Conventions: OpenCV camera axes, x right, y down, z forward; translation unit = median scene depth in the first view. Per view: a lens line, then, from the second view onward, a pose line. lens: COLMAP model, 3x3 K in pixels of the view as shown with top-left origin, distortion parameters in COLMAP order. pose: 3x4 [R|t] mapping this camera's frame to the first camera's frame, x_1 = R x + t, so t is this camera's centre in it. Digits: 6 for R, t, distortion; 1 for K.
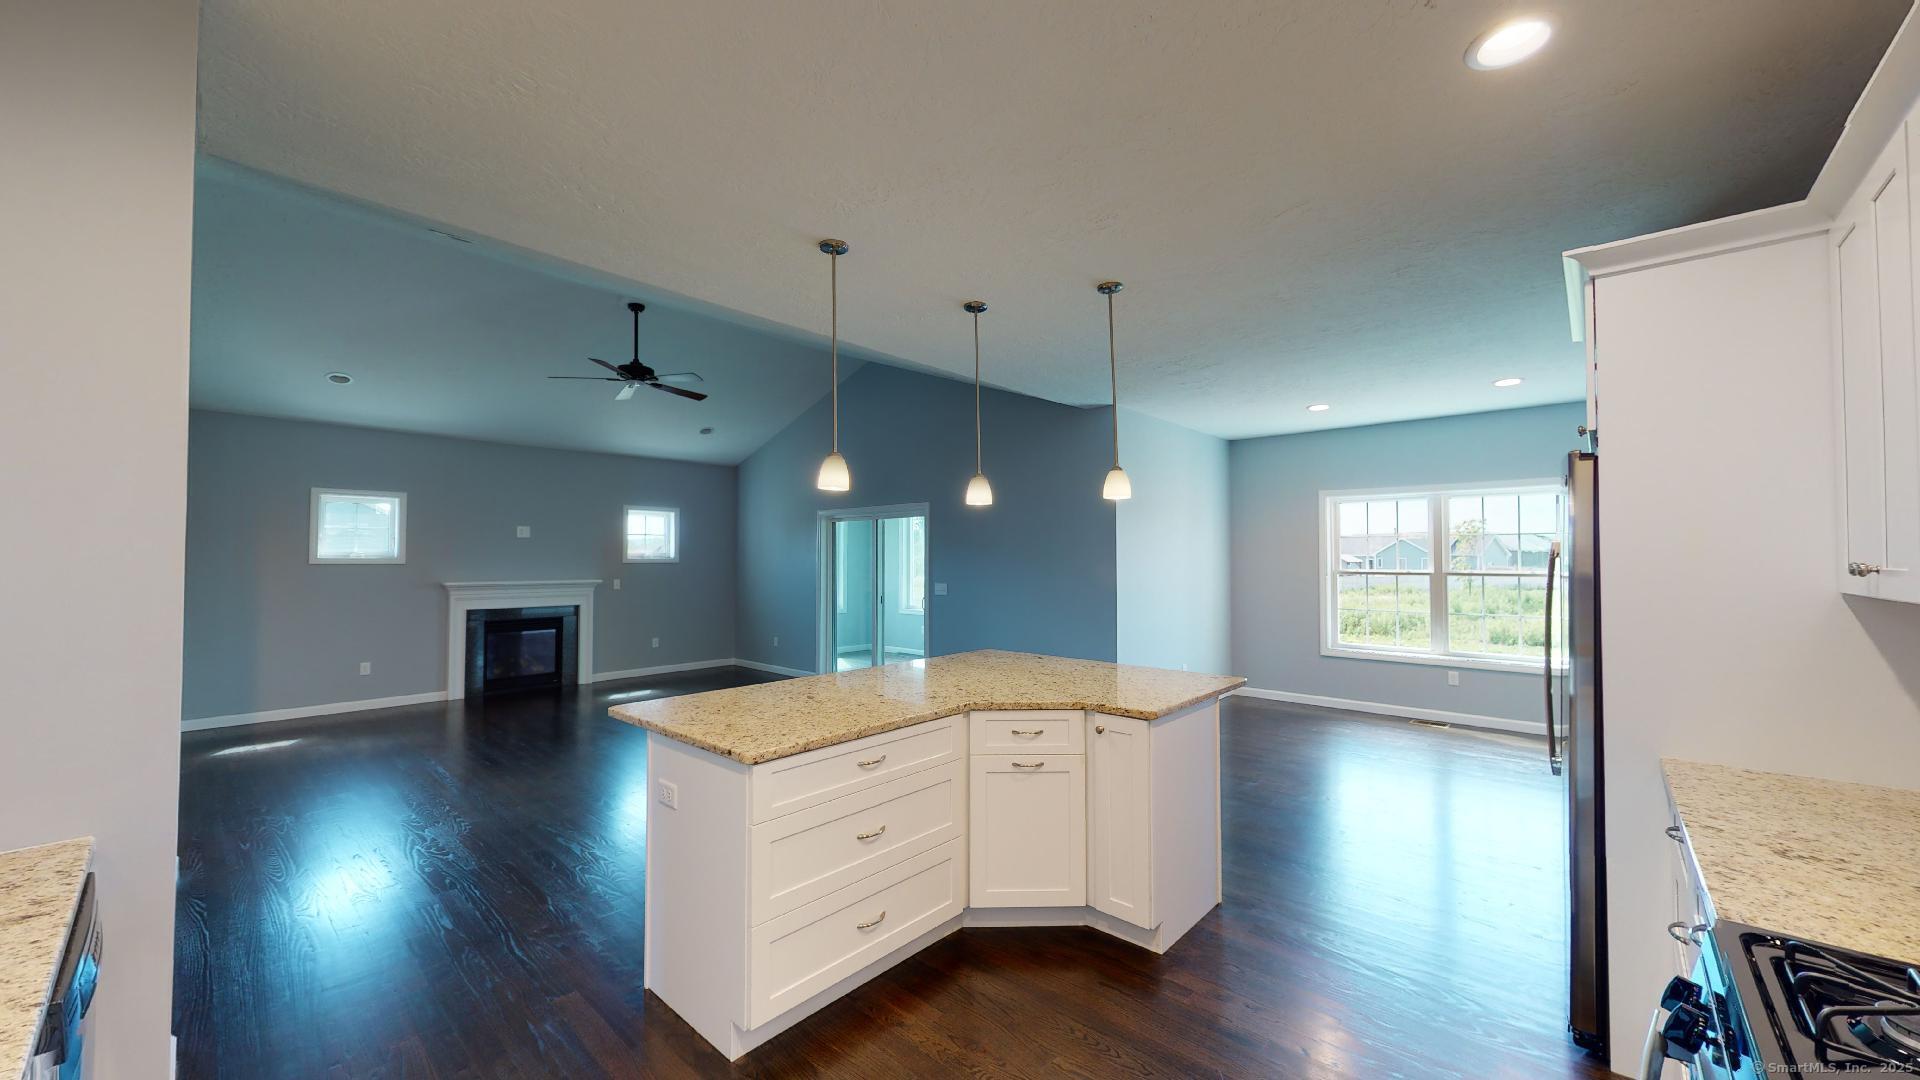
lens RADIAL K [[705.5, 0, 961.6], [0, 705.5, 543.3], [0, 0, 1]] dist [-0.000036, 0.000024]
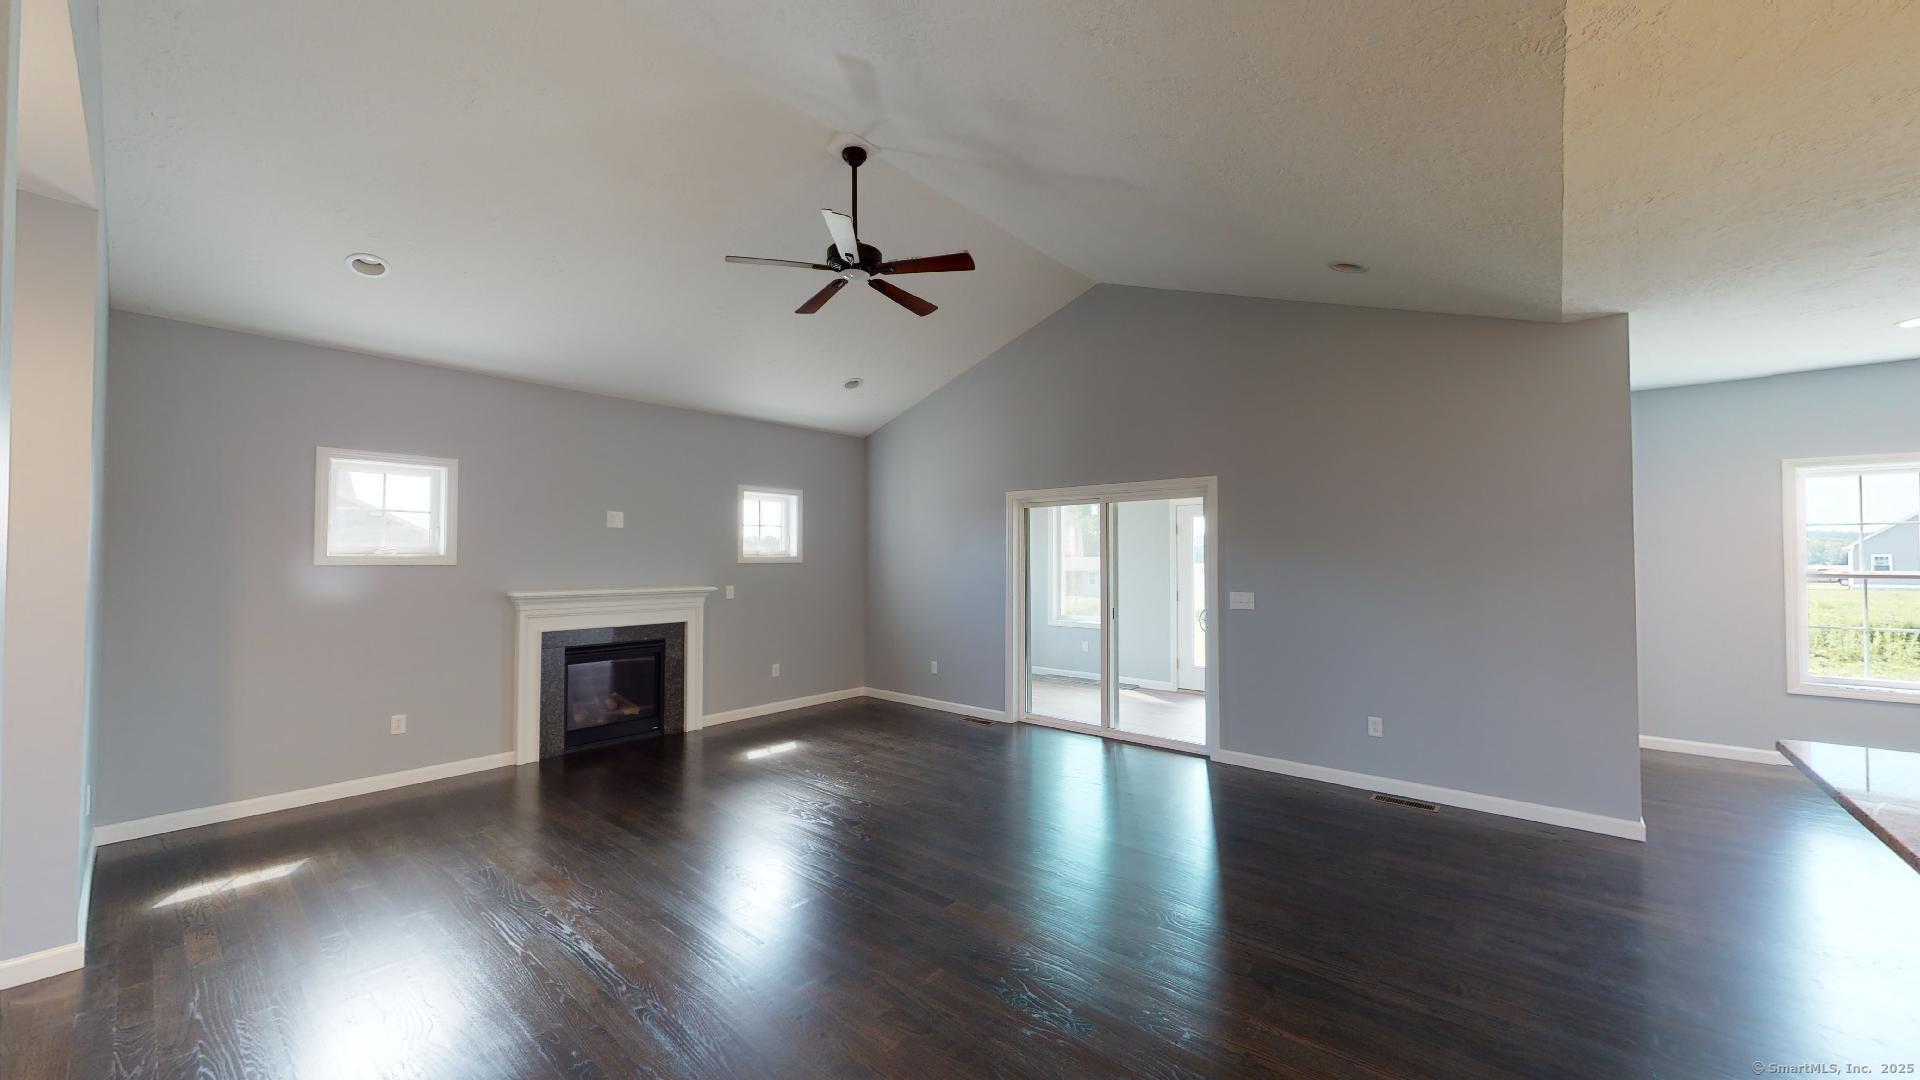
lens RADIAL K [[705.5, 0, 961.6], [0, 705.5, 543.3], [0, 0, 1]] dist [-0.000036, 0.000024]
pose [[0.999683, -0.000810, 0.025165, -0.313172], [0.000809, 1.000000, 0.000012, 0.008403], [-0.025165, 0.000008, 0.999683, 0.305844]]
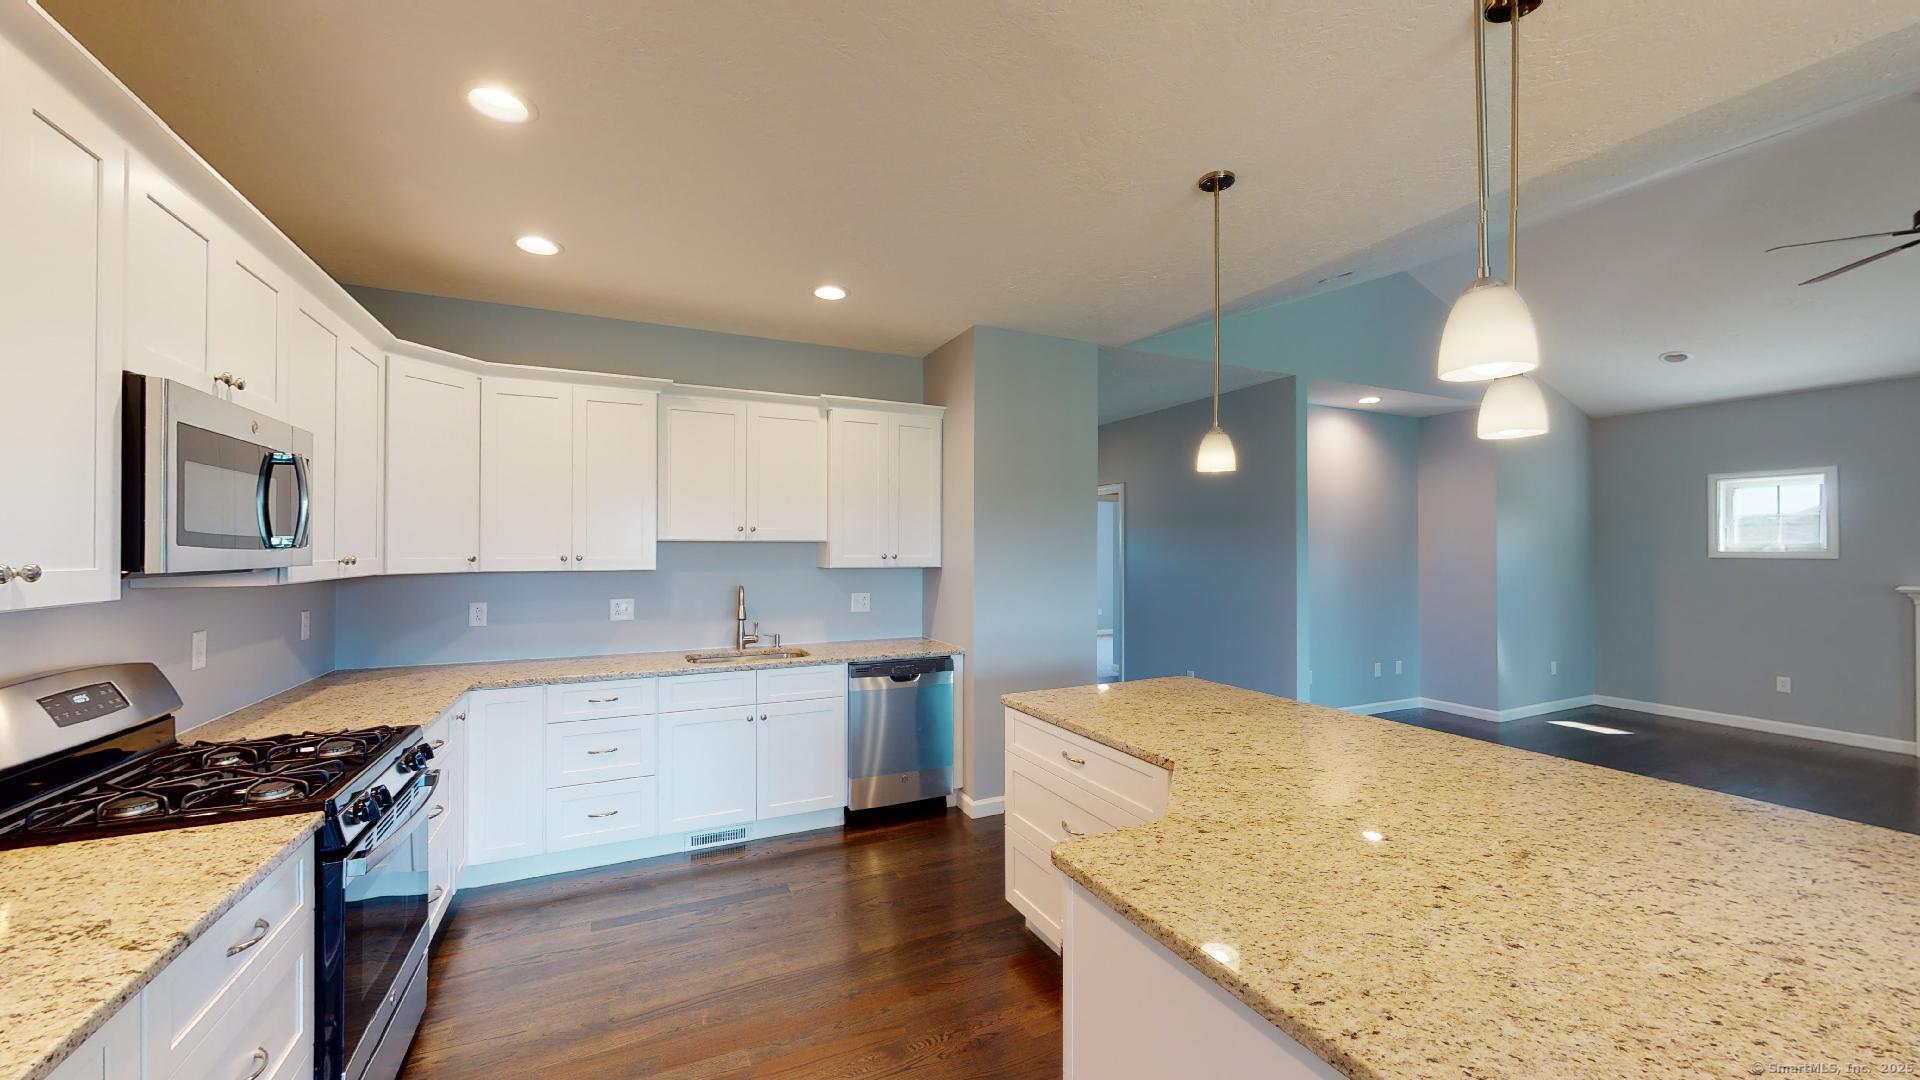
lens RADIAL K [[705.5, 0, 961.6], [0, 705.5, 543.3], [0, 0, 1]] dist [-0.000036, 0.000024]
pose [[-0.380410, -0.008224, -0.924781, 0.272844], [0.019117, 0.999677, -0.016754, 0.006295], [0.924620, -0.024053, -0.380130, 0.395041]]
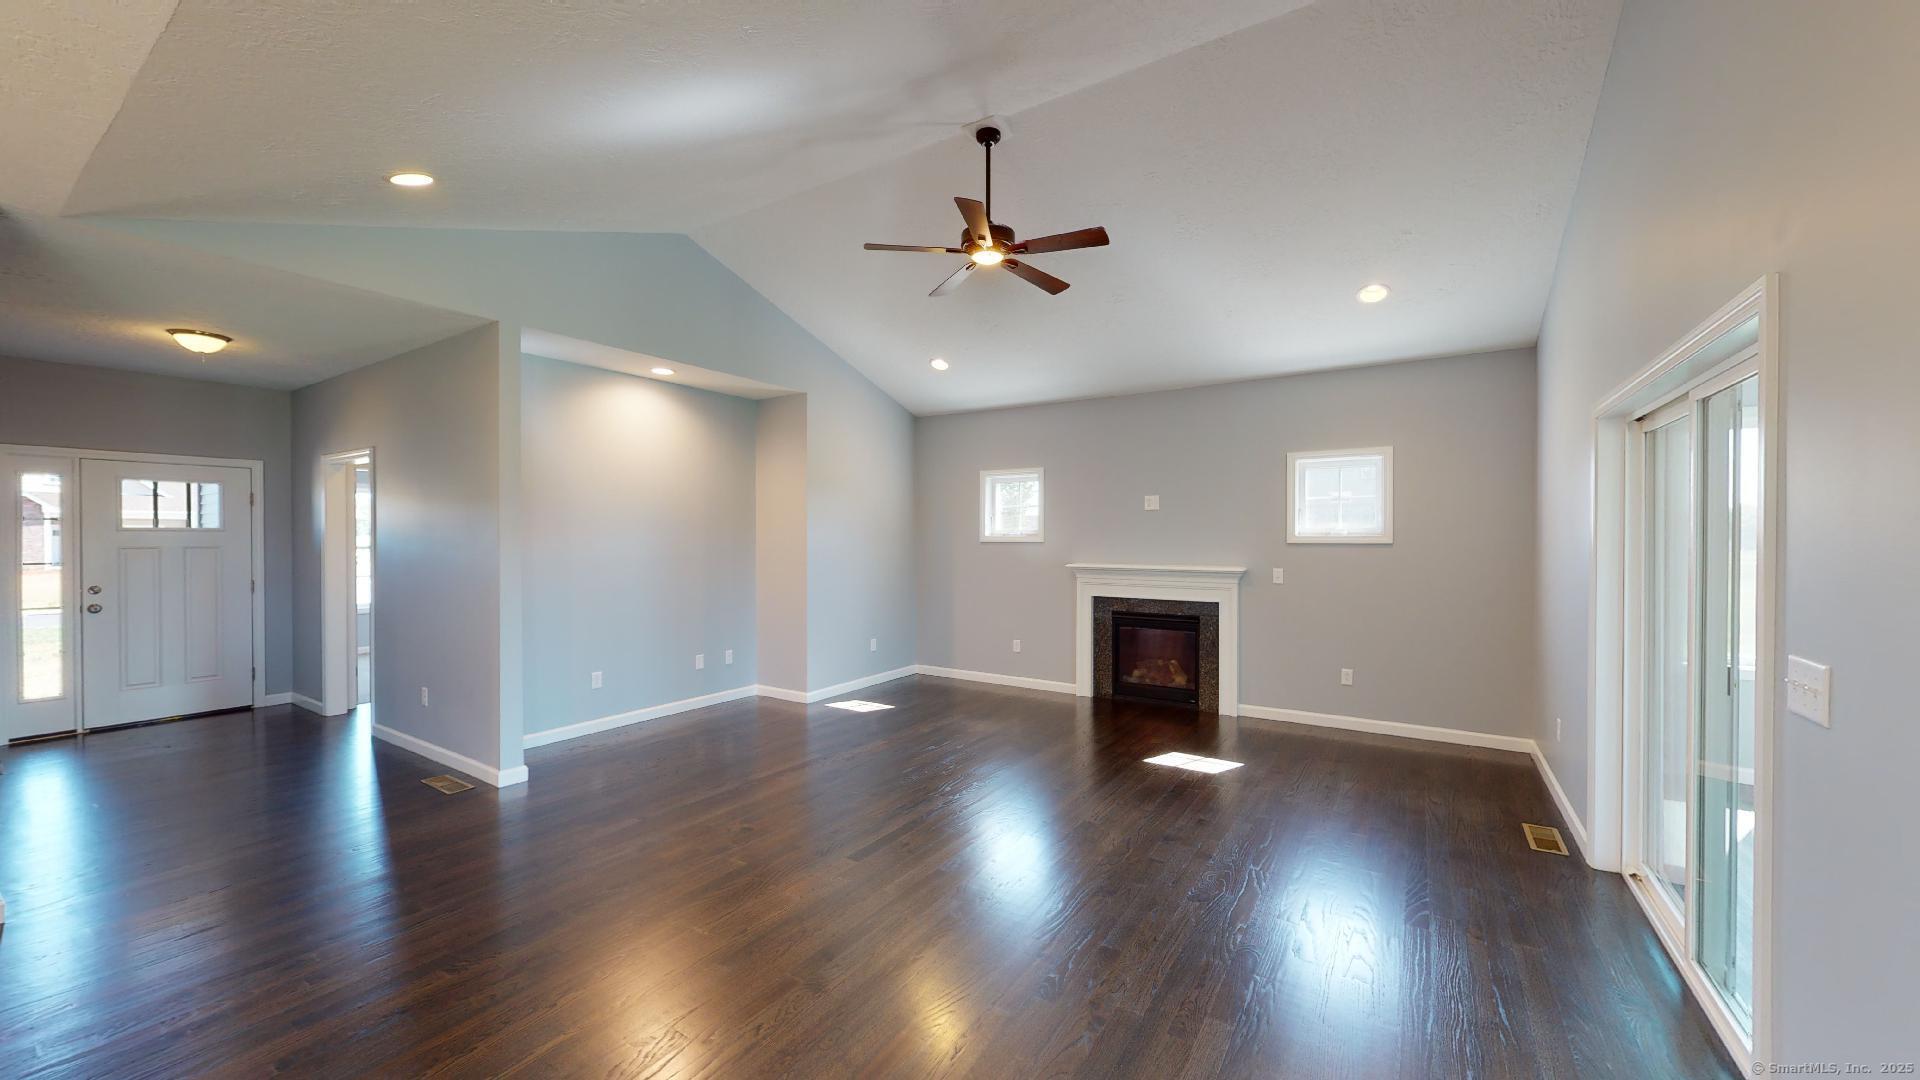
lens RADIAL K [[705.5, 0, 961.6], [0, 705.5, 543.3], [0, 0, 1]] dist [-0.000036, 0.000024]
pose [[0.150961, 0.005028, -0.988527, 0.131540], [0.022079, 0.999720, 0.008457, 0.019033], [0.988293, -0.023102, 0.150808, 0.719472]]
